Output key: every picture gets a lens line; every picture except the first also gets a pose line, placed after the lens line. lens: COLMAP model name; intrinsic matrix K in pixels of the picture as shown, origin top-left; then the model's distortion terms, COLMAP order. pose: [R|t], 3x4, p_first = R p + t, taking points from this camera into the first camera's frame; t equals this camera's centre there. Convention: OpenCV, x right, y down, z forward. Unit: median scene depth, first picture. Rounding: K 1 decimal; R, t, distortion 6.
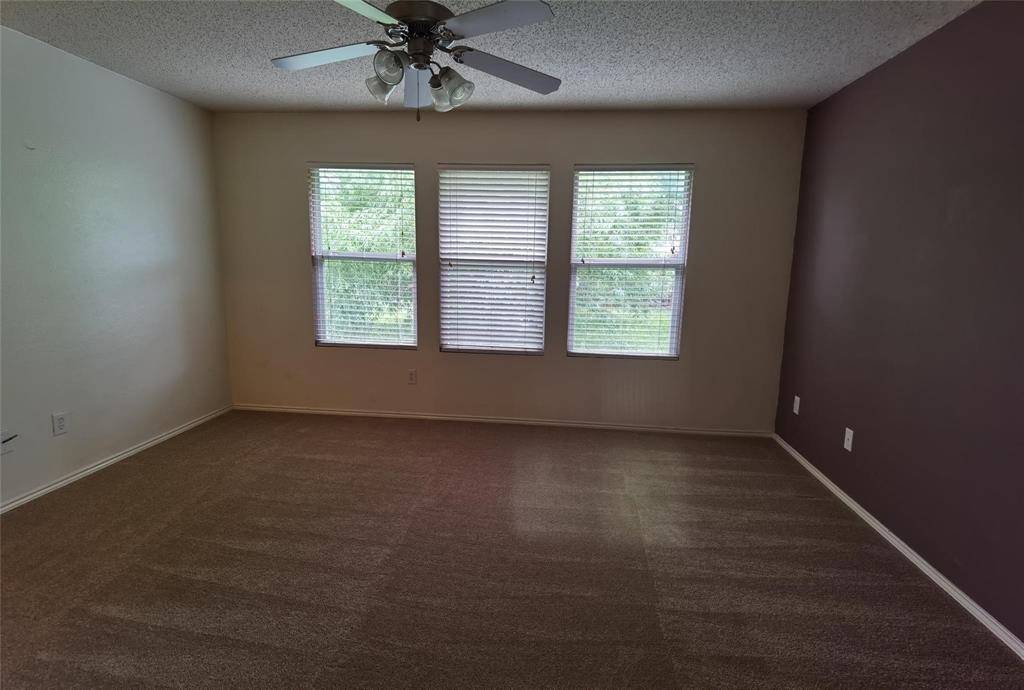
lens RADIAL K [[527.6, 0, 502.7], [0, 527.6, 362.3], [0, 0, 1]] dist [0.004099, 0.001714]
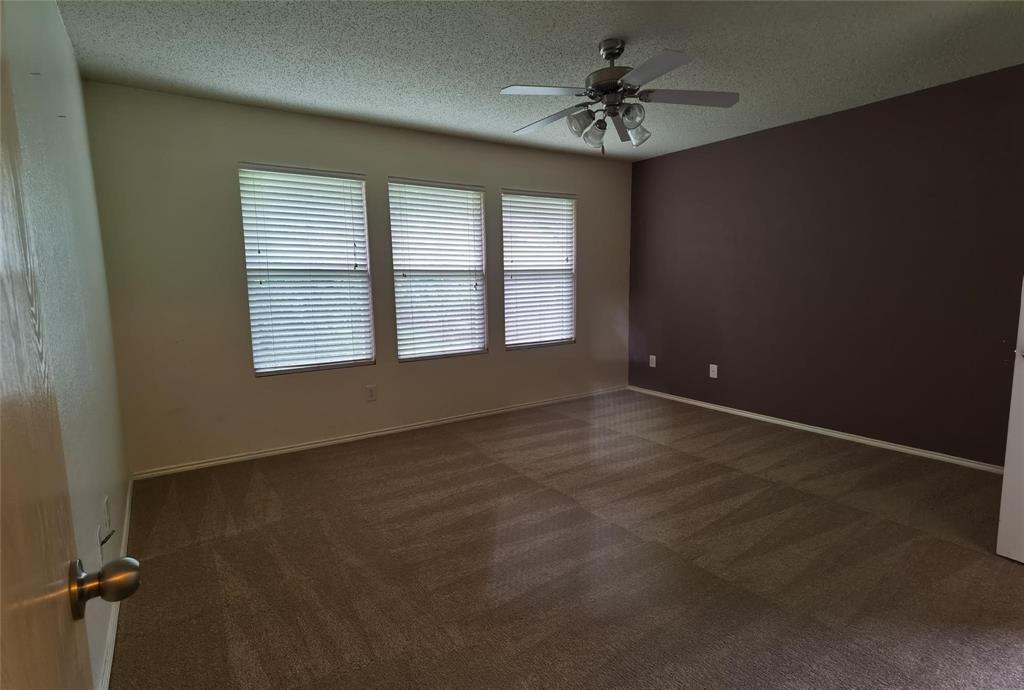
lens RADIAL K [[527.6, 0, 558.4], [0, 527.6, 339.3], [0, 0, 1]] dist [0.004099, 0.001714]
pose [[0.731743, -0.114264, 0.671934, -0.576411], [0.147441, 0.989041, 0.007624, -0.027555], [-0.665442, 0.093492, 0.740572, 0.060976]]
